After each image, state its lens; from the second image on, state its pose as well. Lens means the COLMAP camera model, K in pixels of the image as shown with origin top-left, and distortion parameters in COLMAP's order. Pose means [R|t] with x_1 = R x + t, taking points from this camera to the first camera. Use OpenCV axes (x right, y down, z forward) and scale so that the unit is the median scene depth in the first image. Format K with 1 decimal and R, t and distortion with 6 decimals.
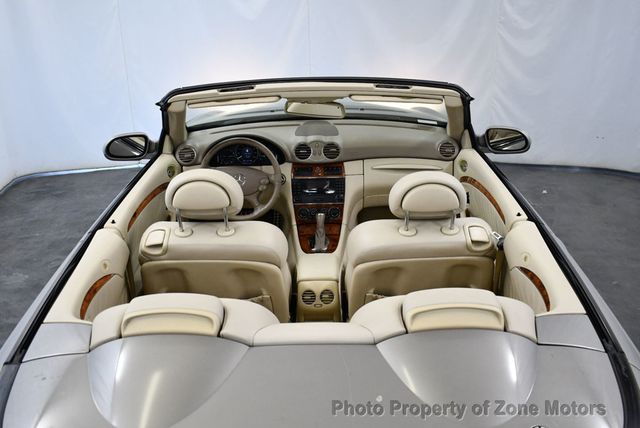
lens RADIAL K [[647.9, 0, 323.3], [0, 647.9, 217.5], [0, 0, 1]] dist [-0.087257, 0.000000]
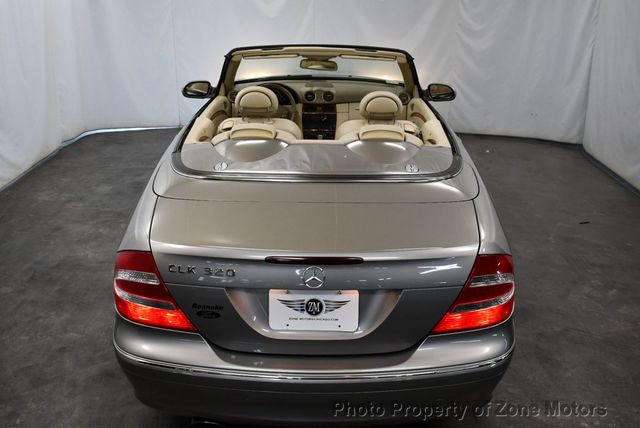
lens RADIAL K [[647.9, 0, 322.9], [0, 647.9, 212.4], [0, 0, 1]] dist [-0.087257, 0.000000]
pose [[0.999553, 0.029435, 0.005246, -0.000578], [-0.029275, 0.999173, -0.028231, 0.228470], [-0.006073, 0.028065, 0.999588, -0.562516]]
